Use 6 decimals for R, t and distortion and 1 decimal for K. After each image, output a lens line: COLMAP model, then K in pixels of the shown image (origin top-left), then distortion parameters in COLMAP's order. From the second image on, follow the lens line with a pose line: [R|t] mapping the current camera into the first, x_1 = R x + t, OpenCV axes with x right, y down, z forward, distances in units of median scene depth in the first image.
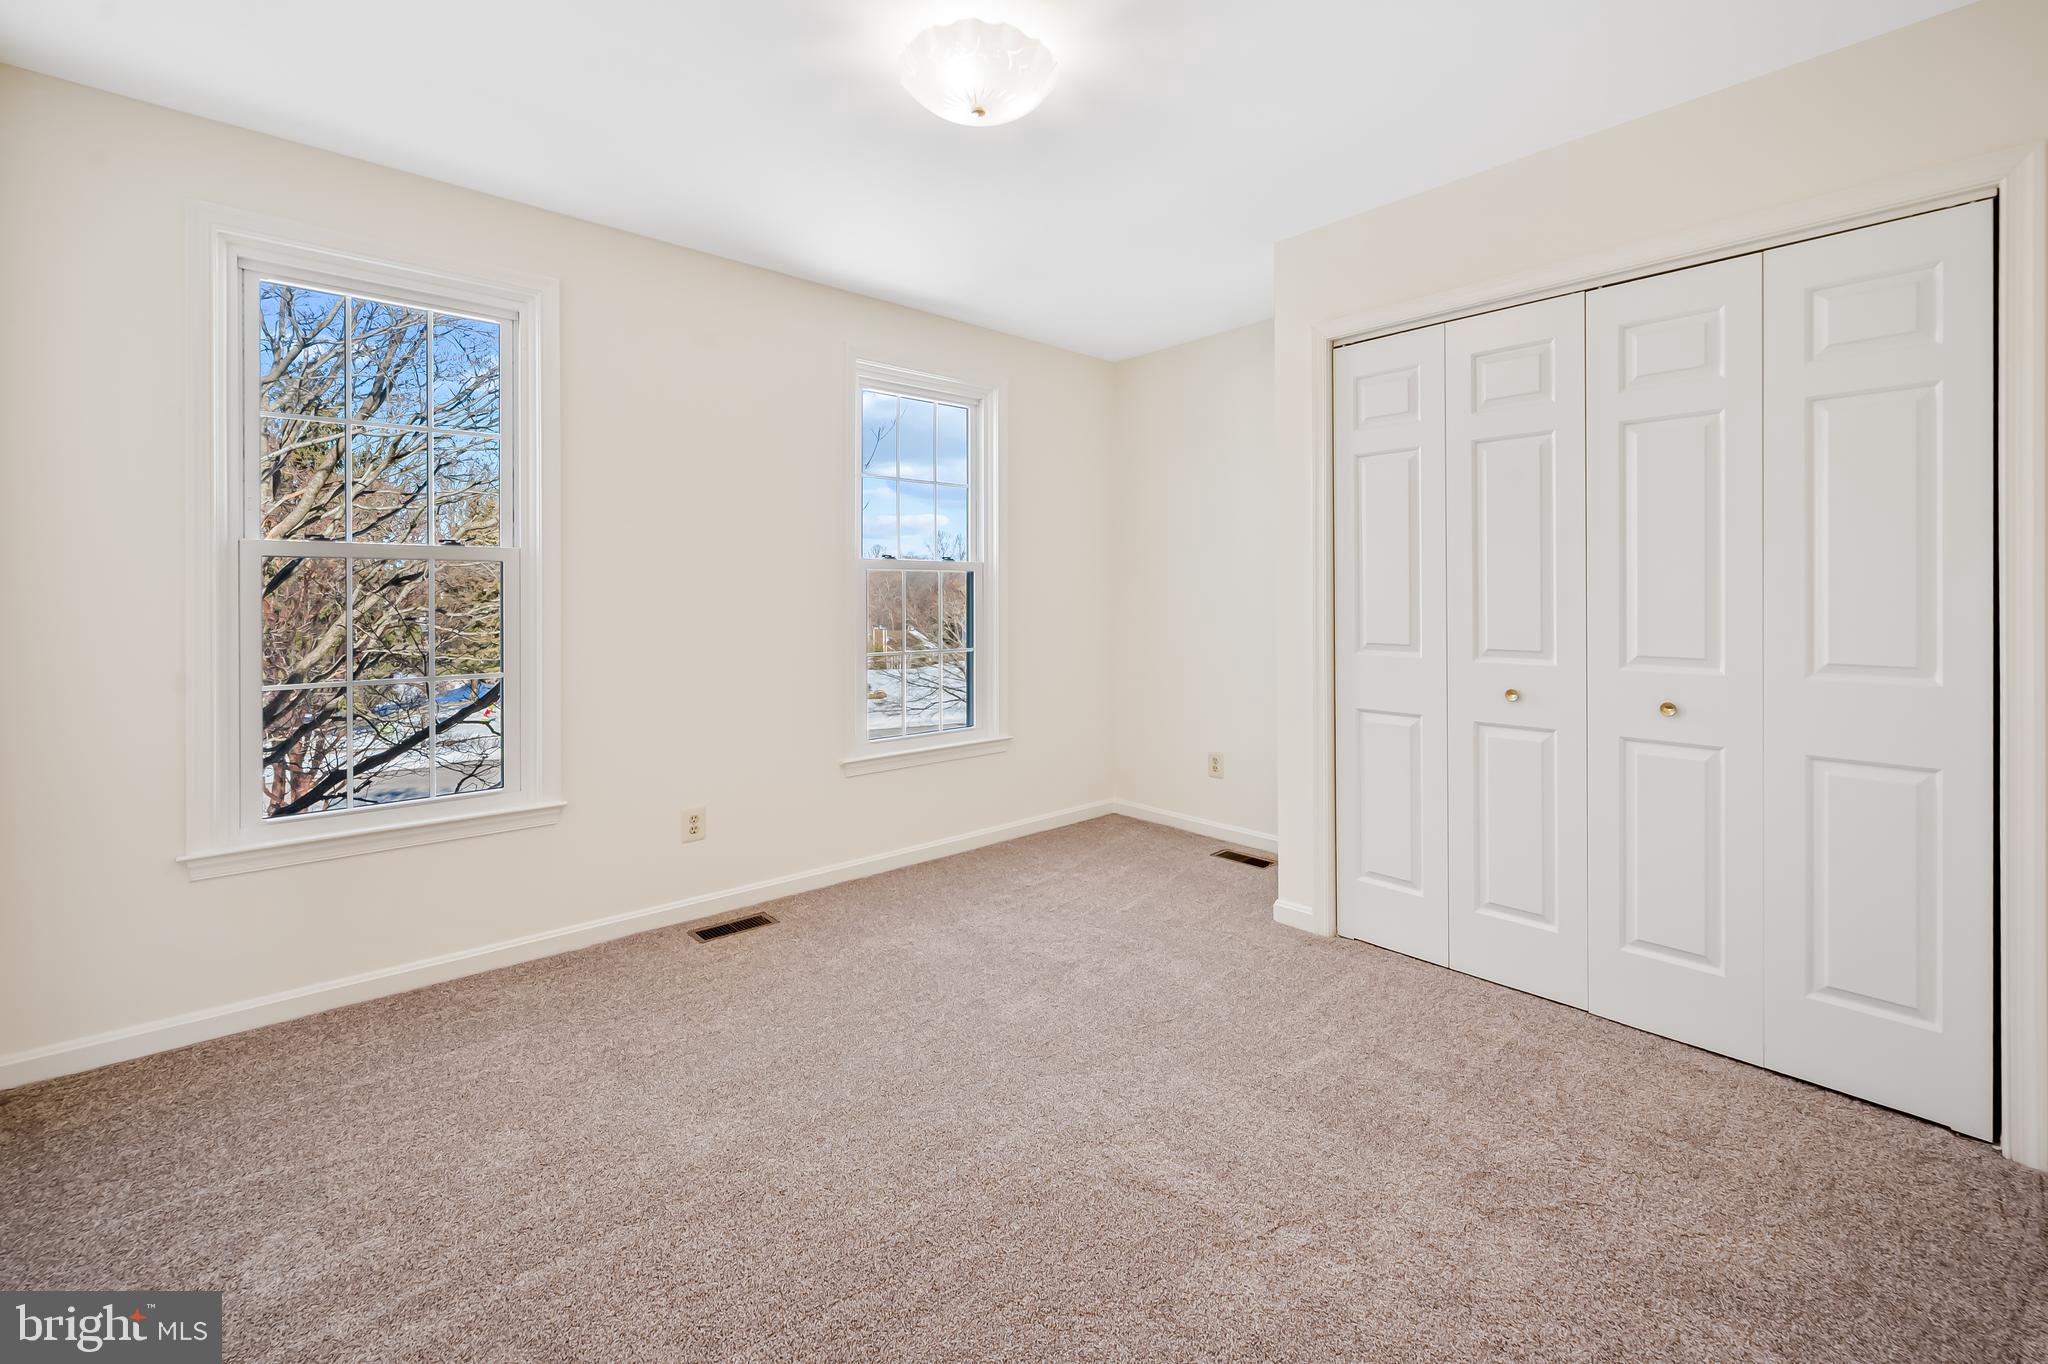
lens RADIAL K [[860.5, 0, 1038.8], [0, 860.5, 601.5], [0, 0, 1]] dist [-0.000431, -0.000184]
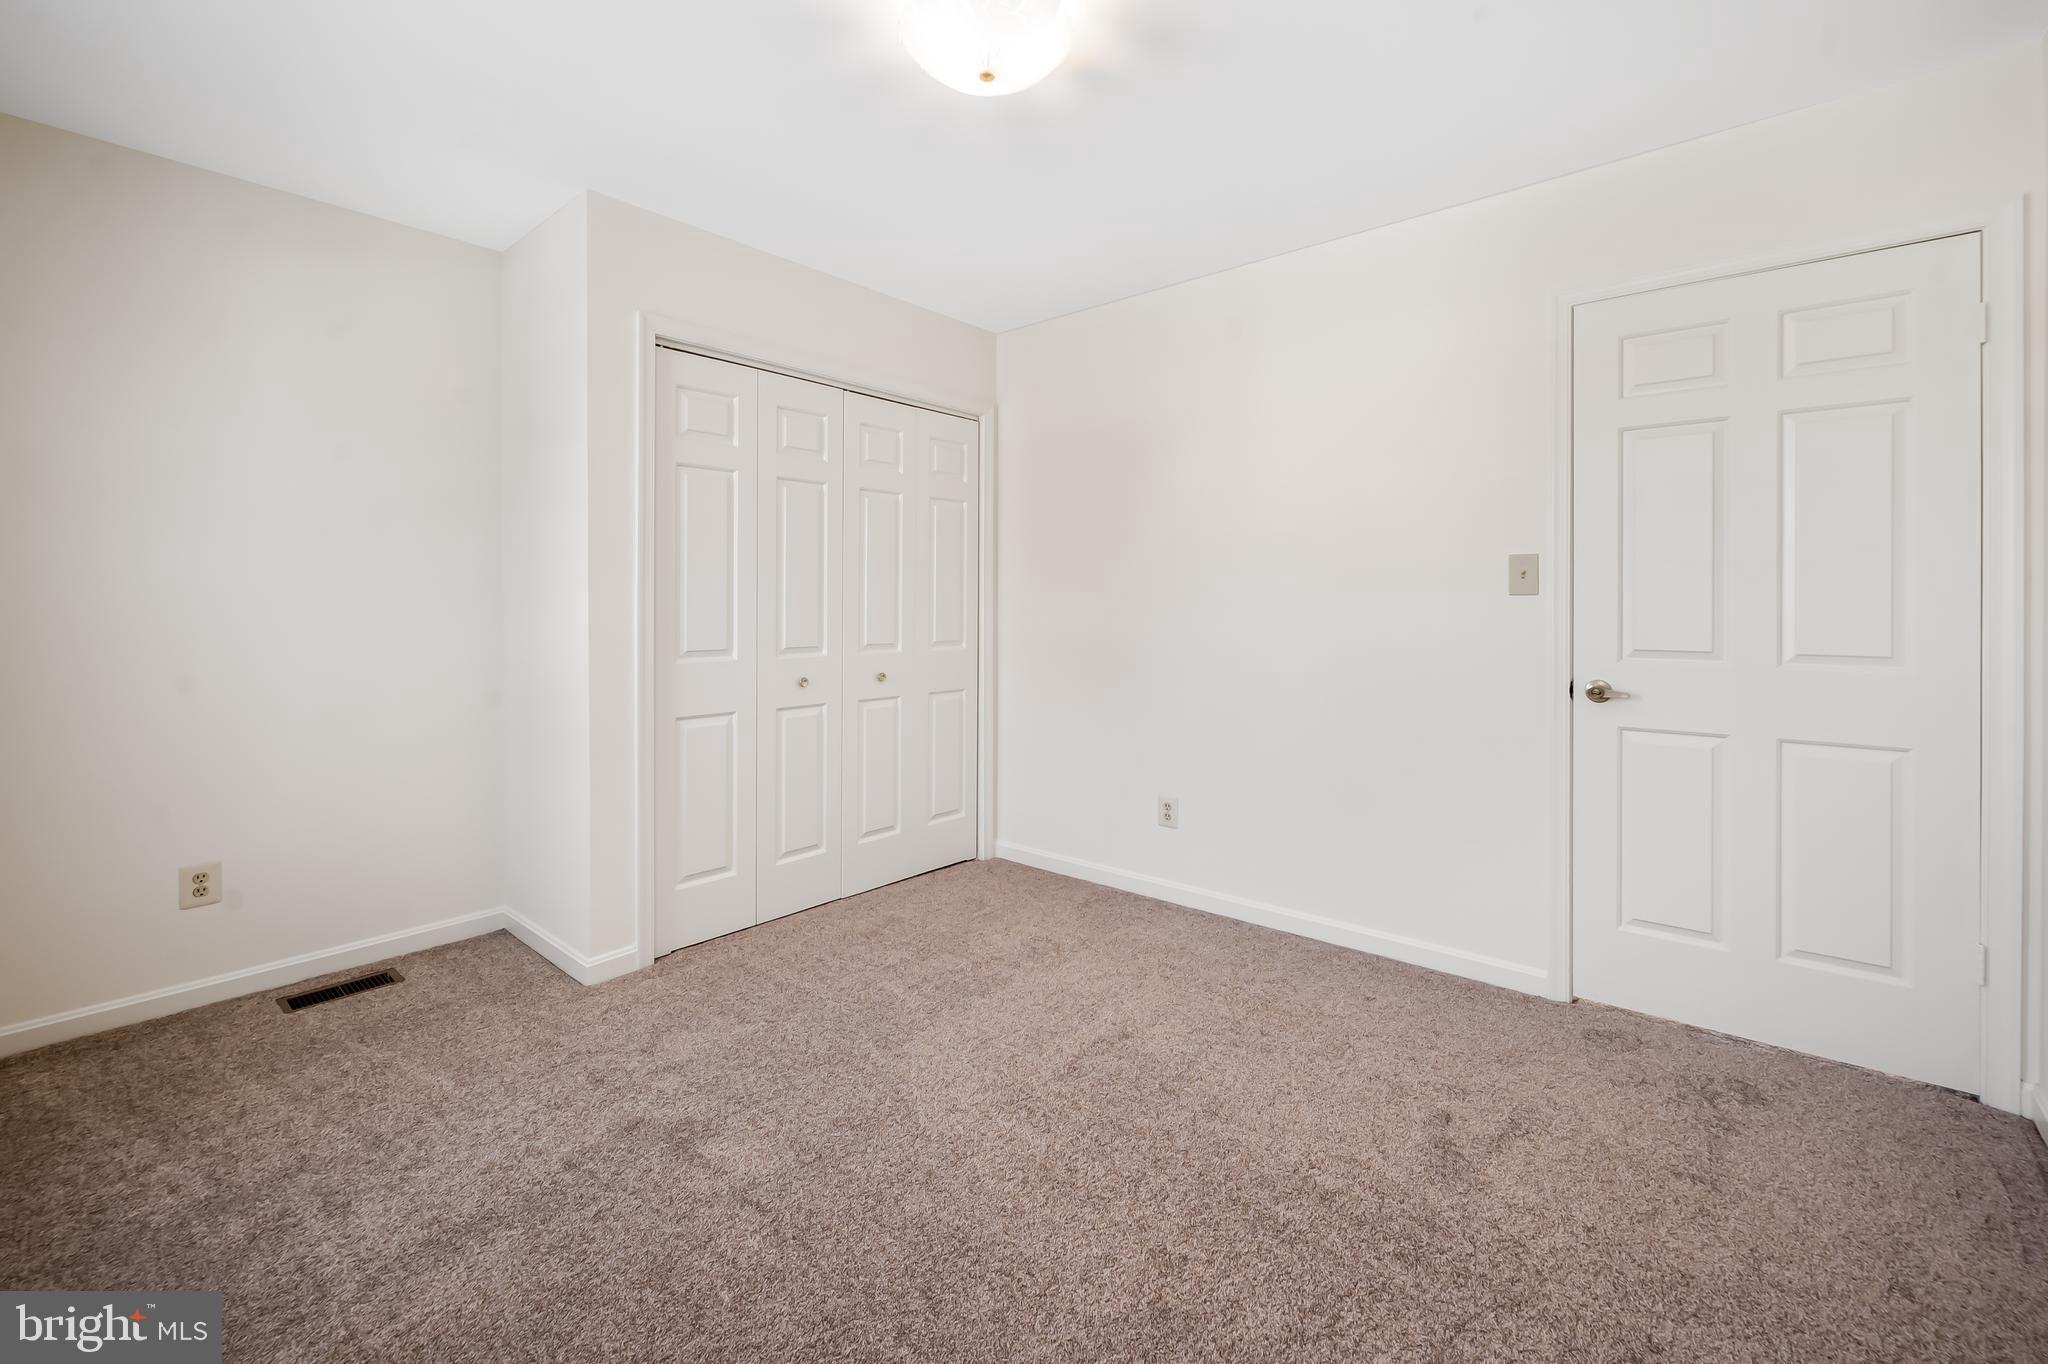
lens RADIAL K [[860.5, 0, 1041.7], [0, 860.5, 601.8], [0, 0, 1]] dist [-0.000431, -0.000184]
pose [[-0.130076, -0.000898, 0.991504, -0.719654], [-0.000223, 1.000000, 0.000877, -0.011046], [-0.991504, -0.000107, -0.130076, 0.762514]]
